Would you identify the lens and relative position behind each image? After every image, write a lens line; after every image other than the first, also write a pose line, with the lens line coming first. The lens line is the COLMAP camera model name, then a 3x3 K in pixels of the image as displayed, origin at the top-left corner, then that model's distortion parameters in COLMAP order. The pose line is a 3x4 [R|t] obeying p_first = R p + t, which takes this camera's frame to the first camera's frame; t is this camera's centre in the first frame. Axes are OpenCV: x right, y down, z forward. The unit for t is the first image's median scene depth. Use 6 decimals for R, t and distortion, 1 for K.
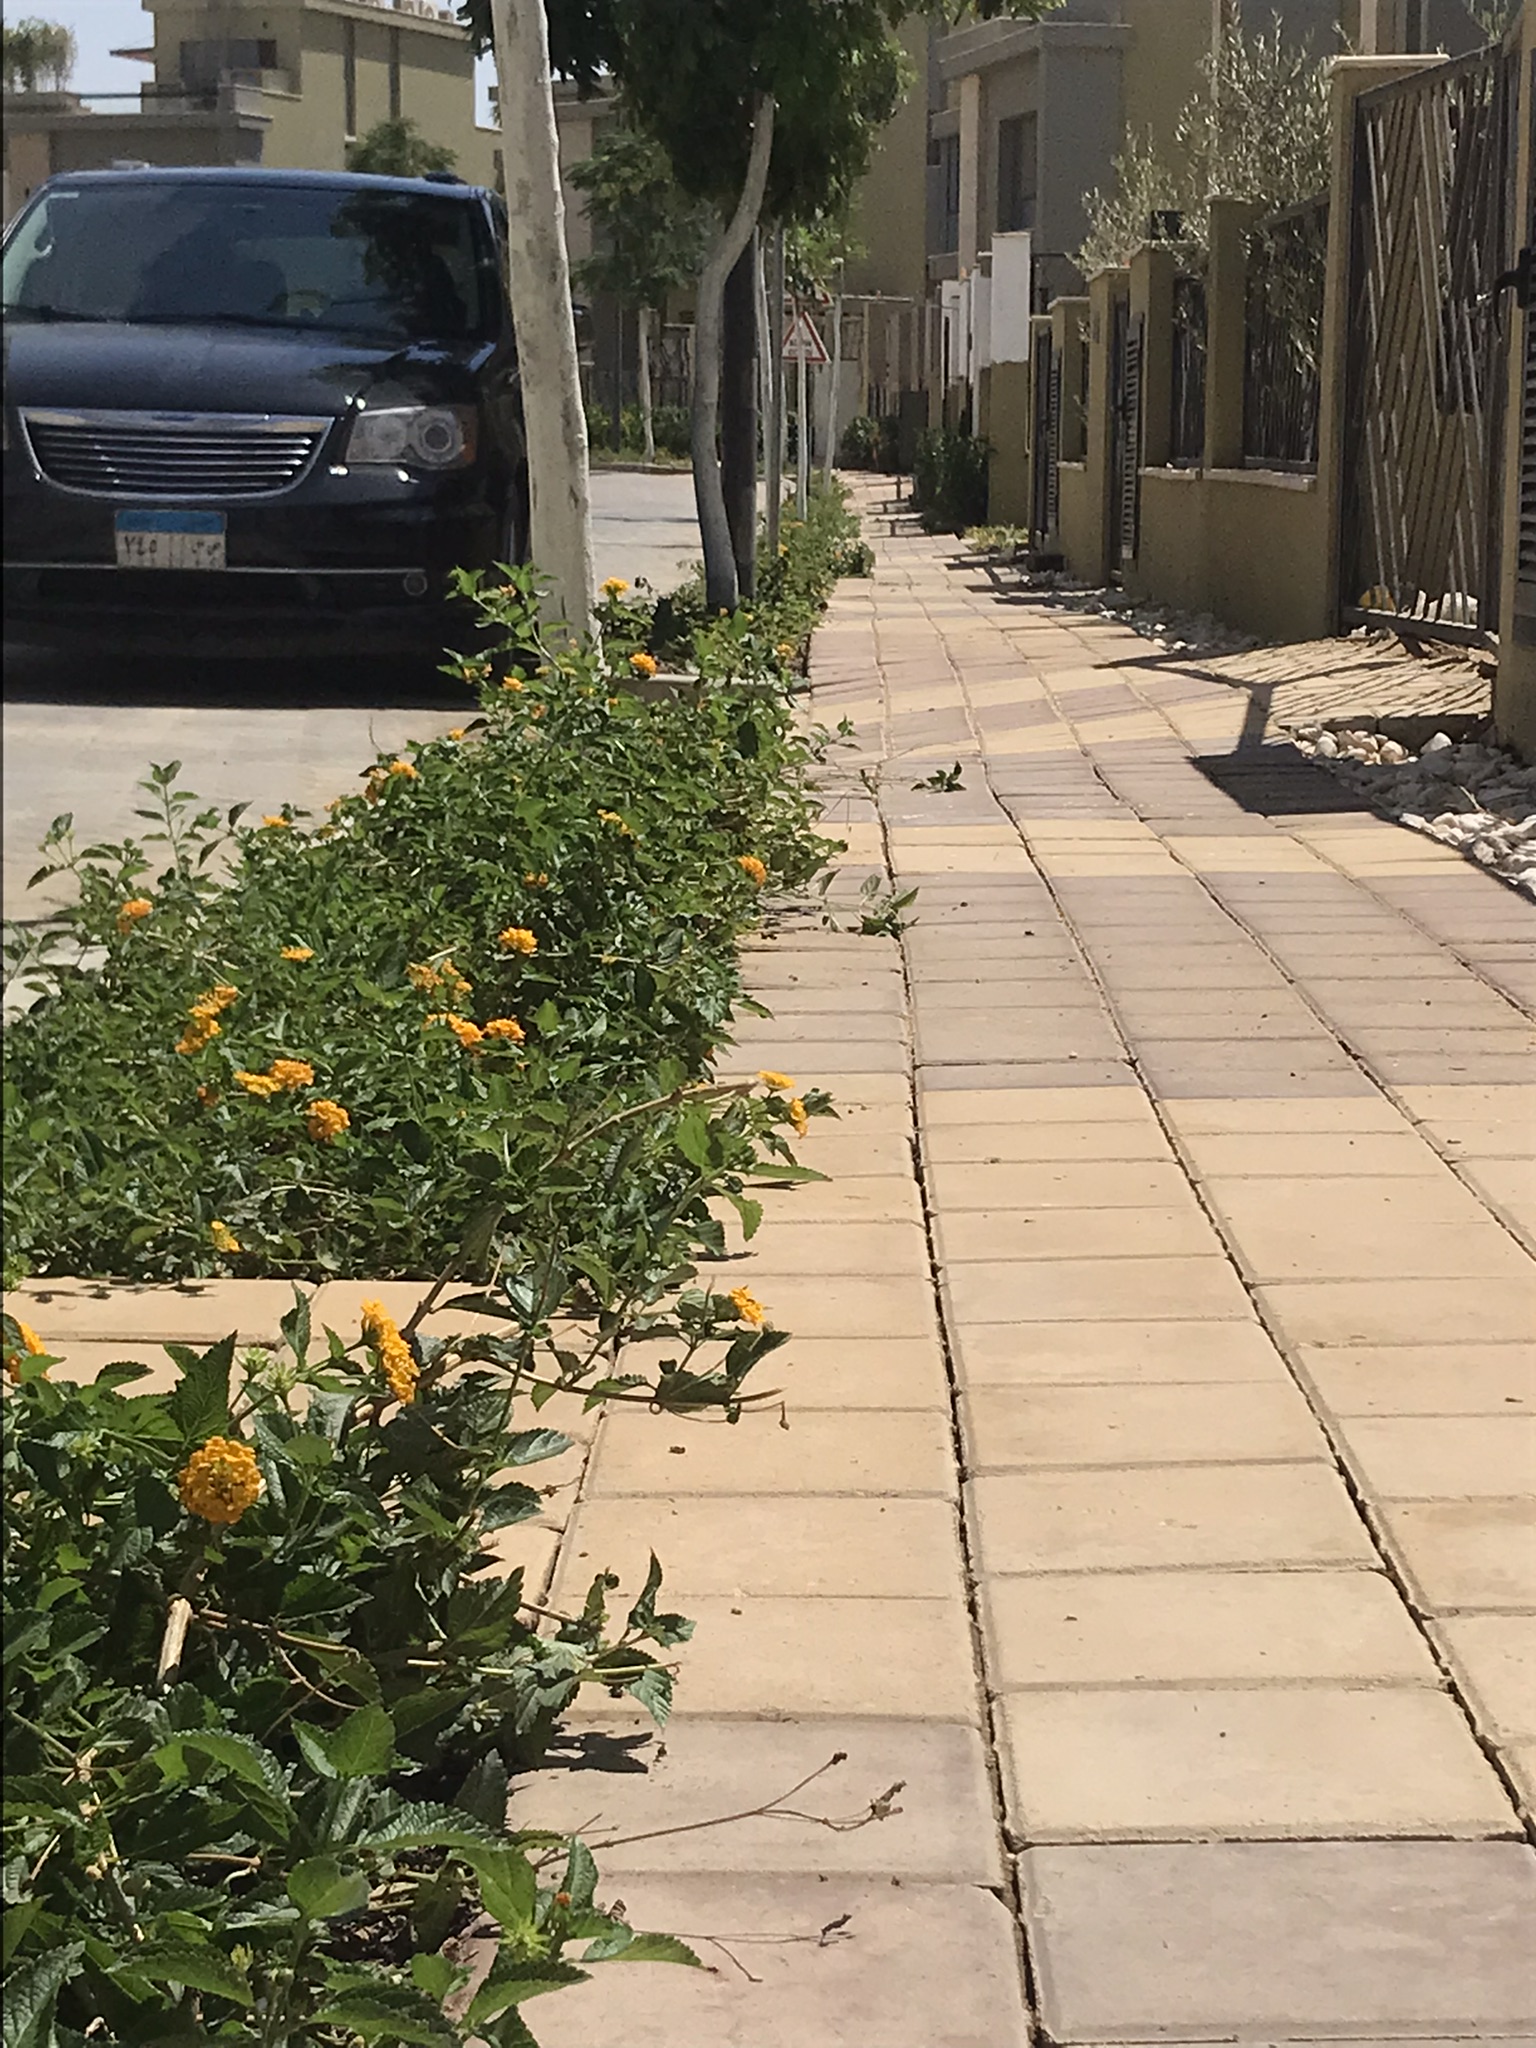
lens RADIAL K [[4190.2, 0, 810.3], [0, 4190.2, 987.4], [0, 0, 1]] dist [0.286139, -1.542840]
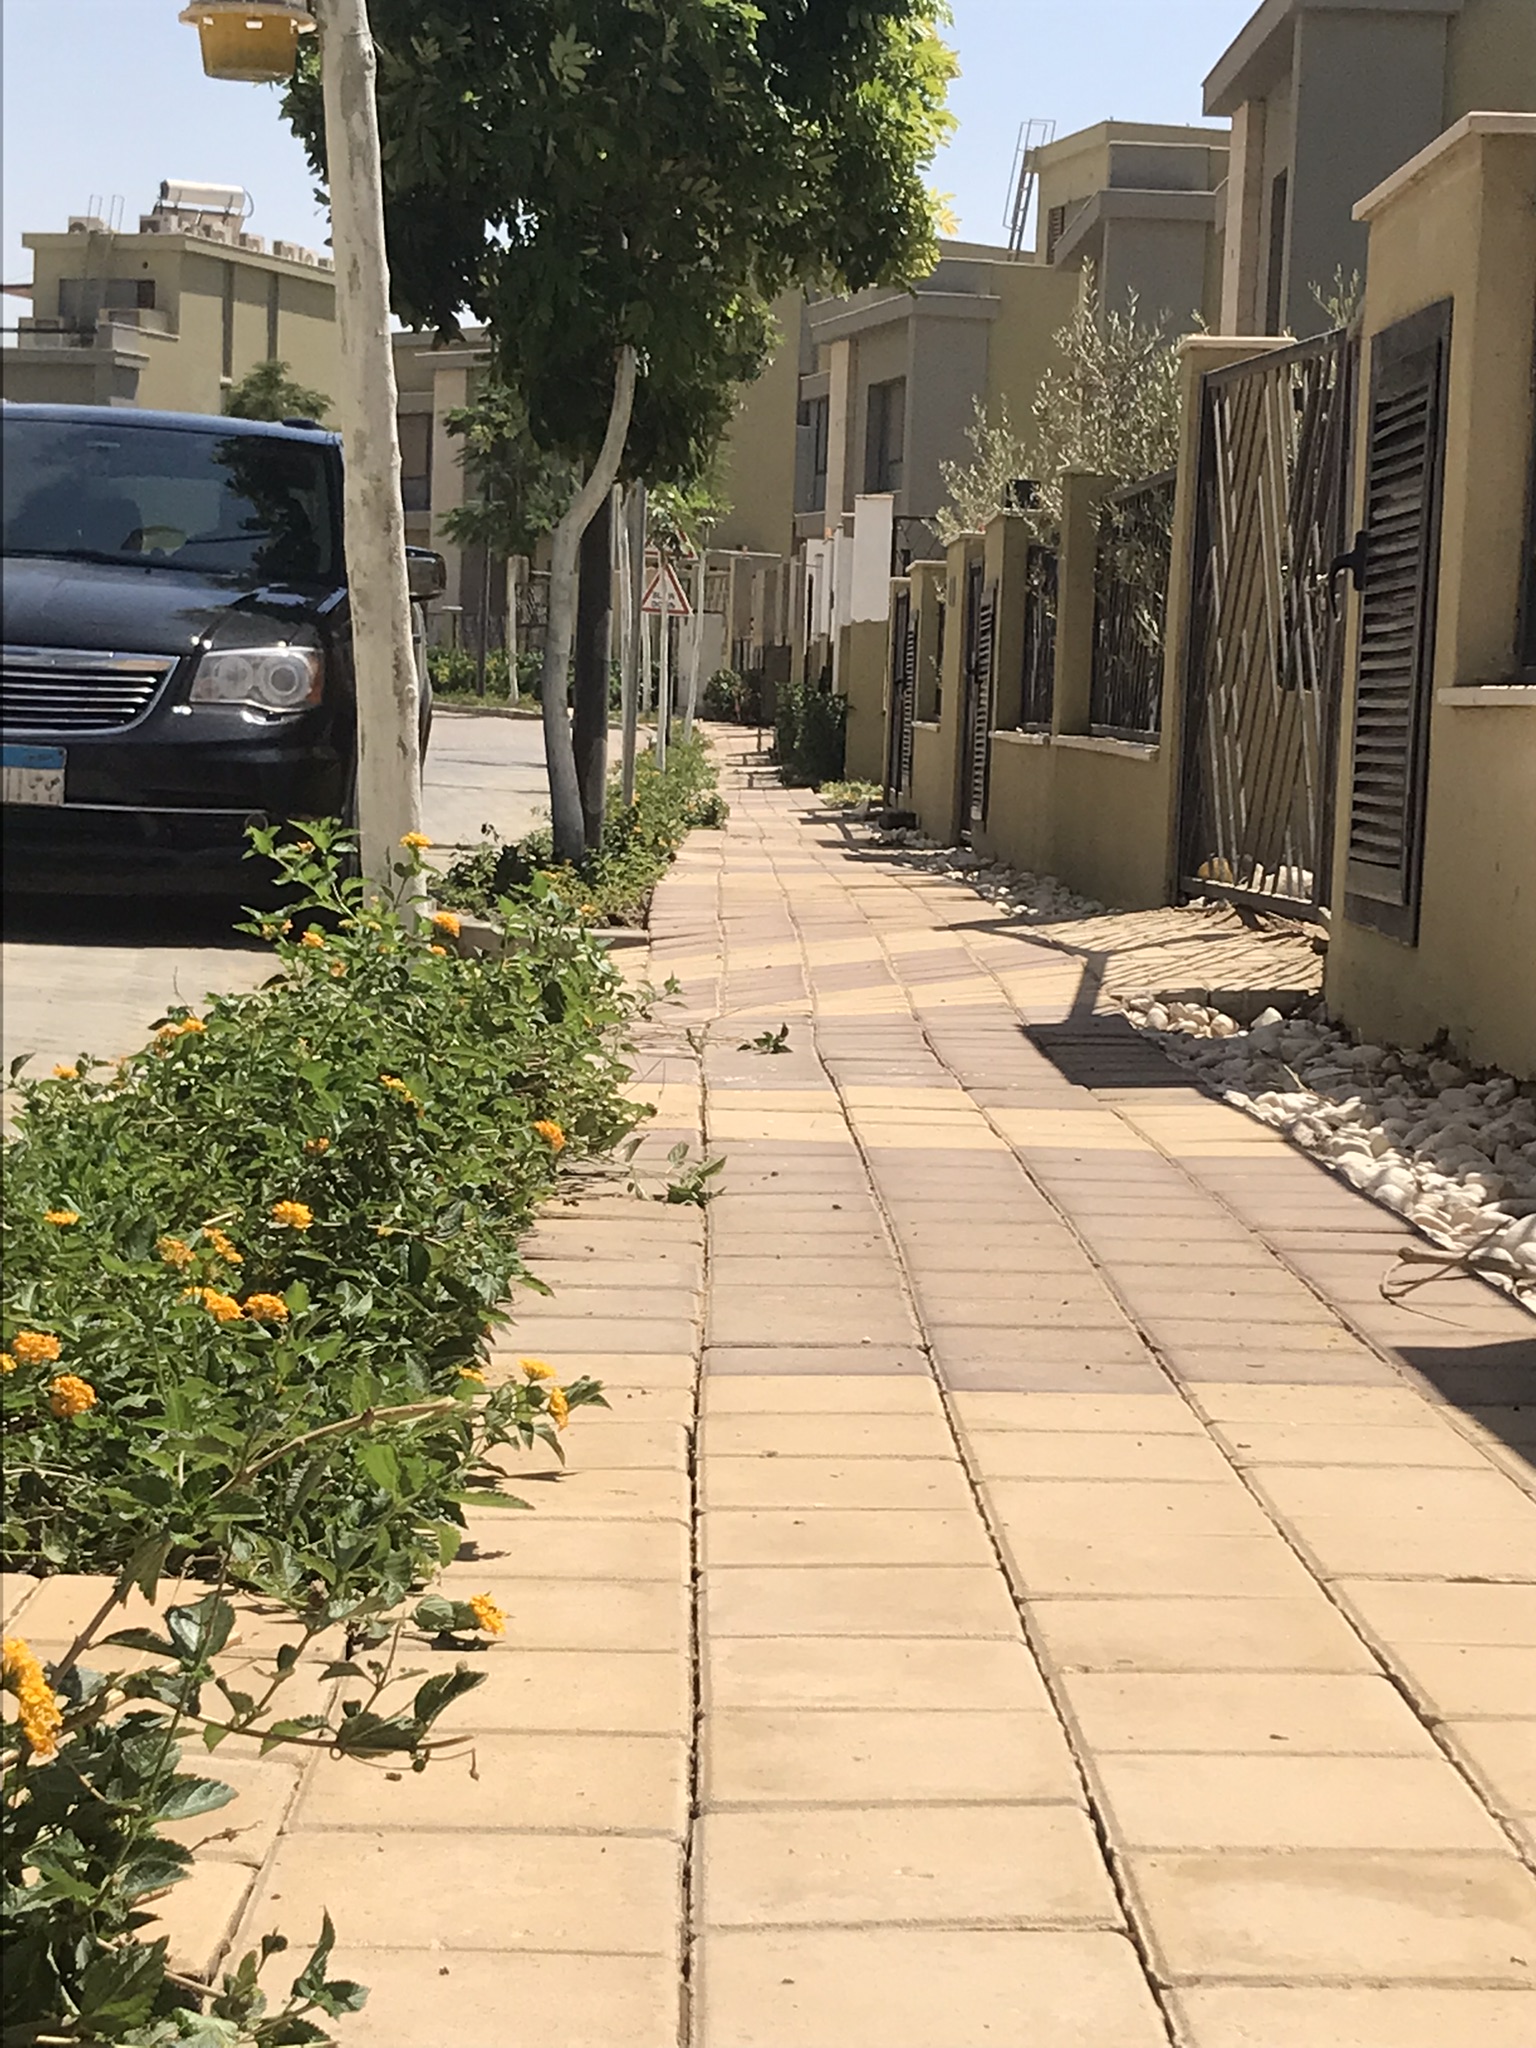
lens RADIAL K [[4180.8, 0, 806.6], [0, 4180.8, 1014.1], [0, 0, 1]] dist [0.268793, -1.510825]
pose [[0.999066, 0.027902, 0.032985, 0.008051], [-0.026135, 0.998262, -0.052823, -0.004160], [-0.034401, 0.051912, 0.998059, 0.015035]]
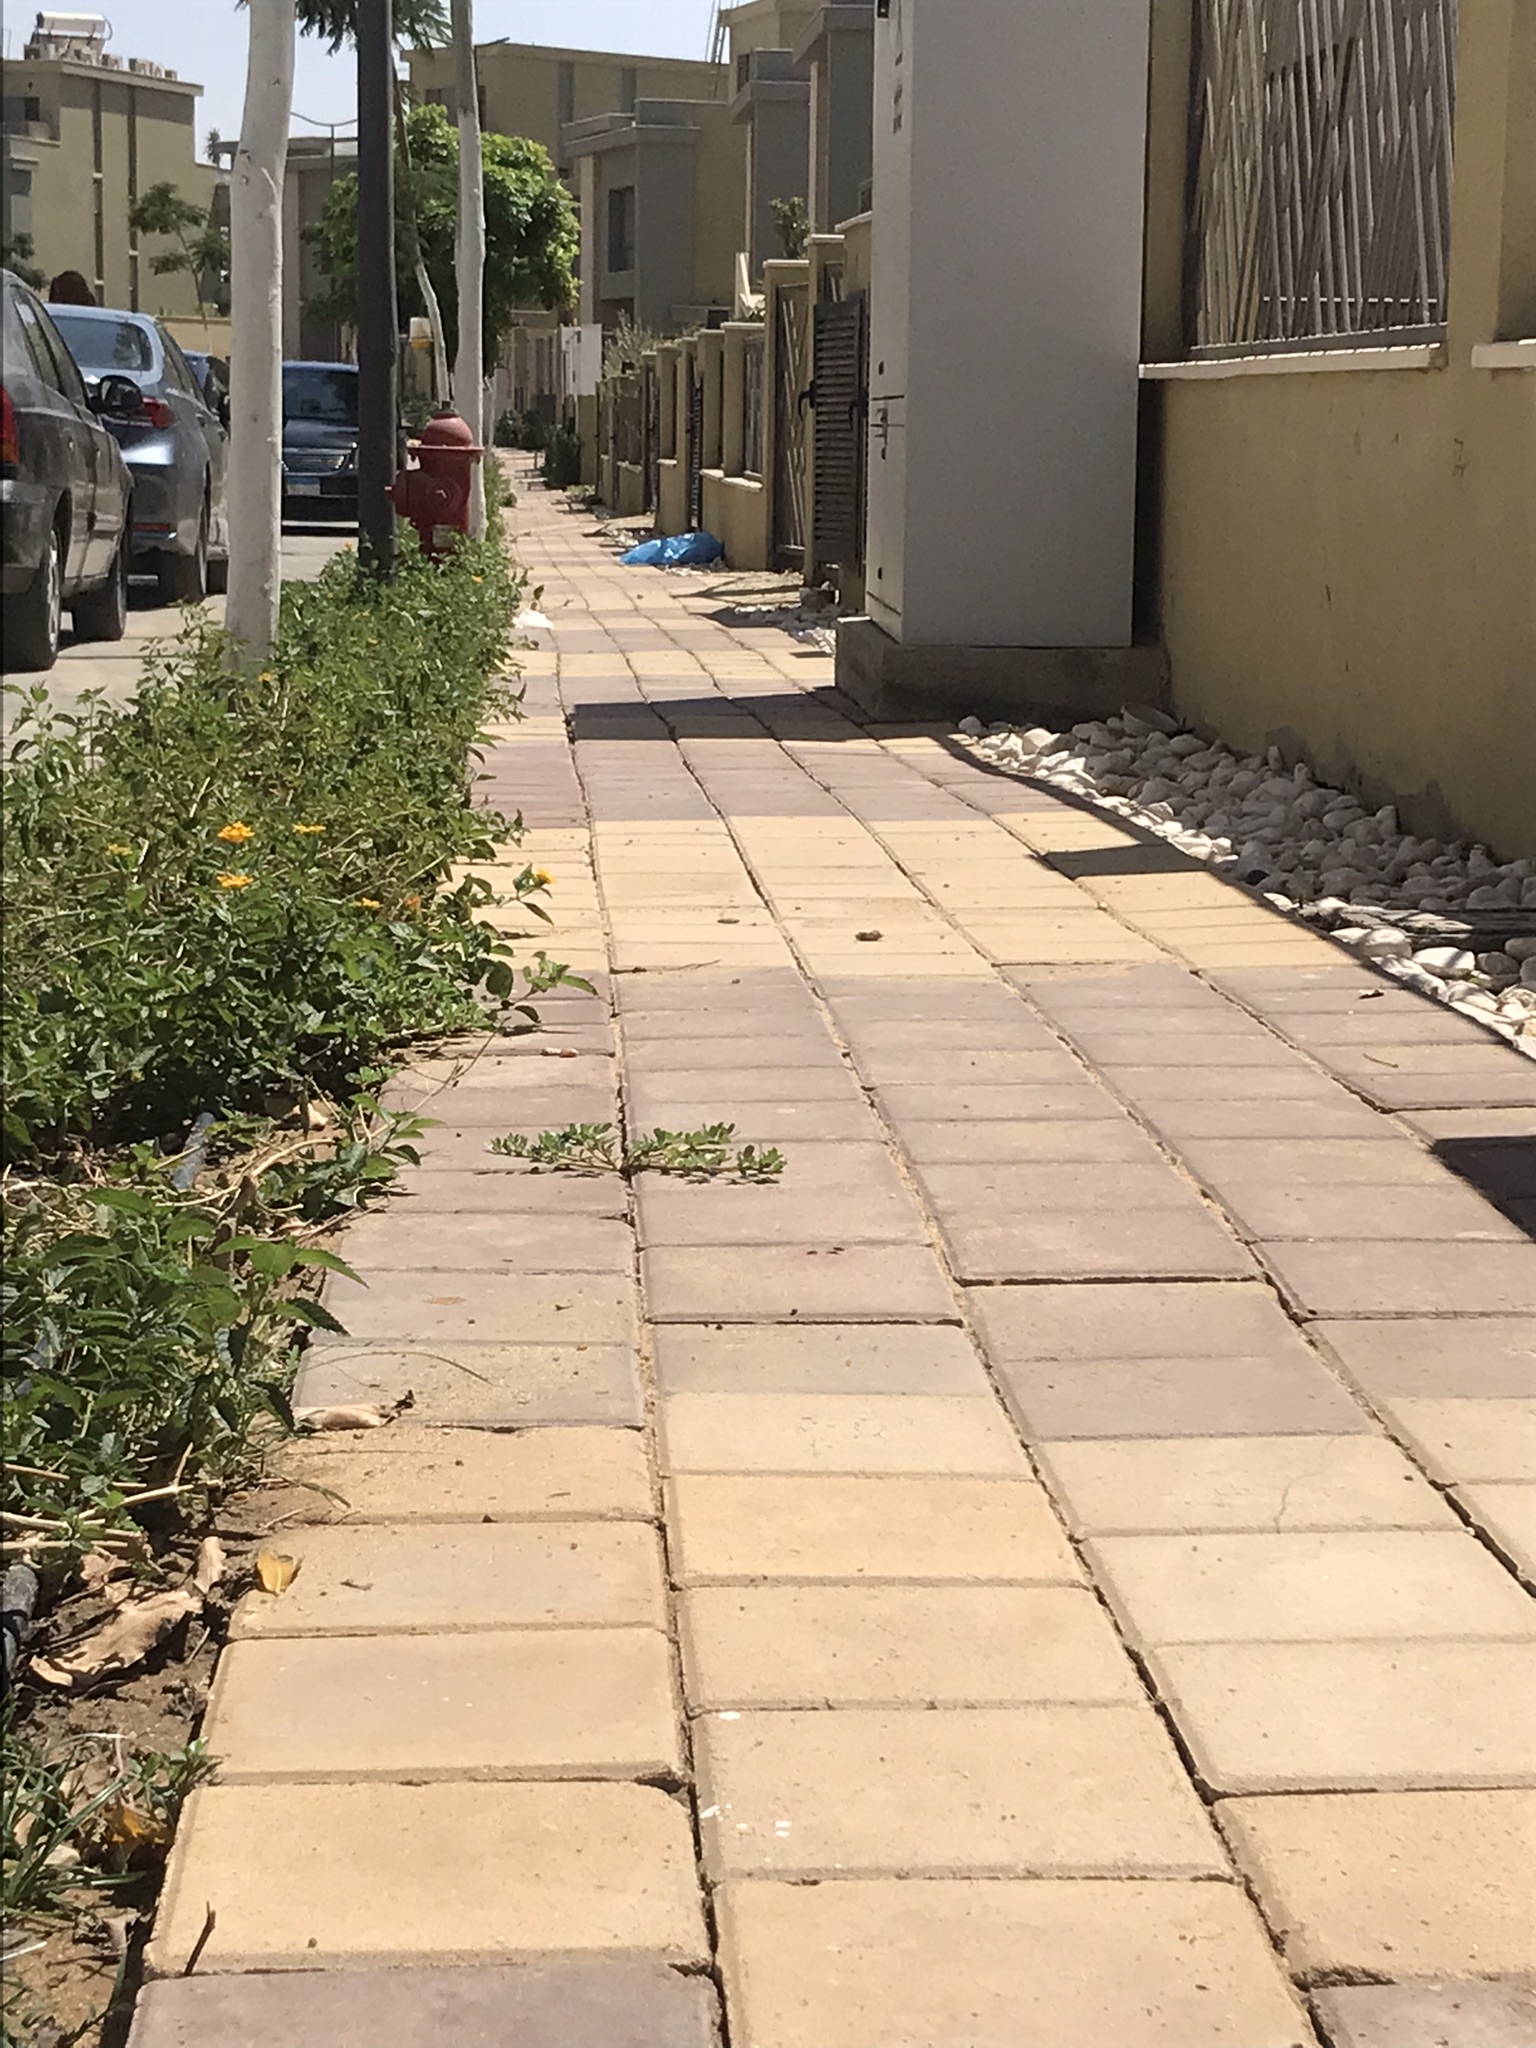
lens RADIAL K [[4190.2, 0, 810.3], [0, 4190.2, 987.4], [0, 0, 1]] dist [0.286139, -1.542840]
pose [[0.996609, -0.007849, 0.081911, -0.044533], [0.007131, 0.999934, 0.009052, 0.428993], [-0.081977, -0.008437, 0.996599, -3.856288]]
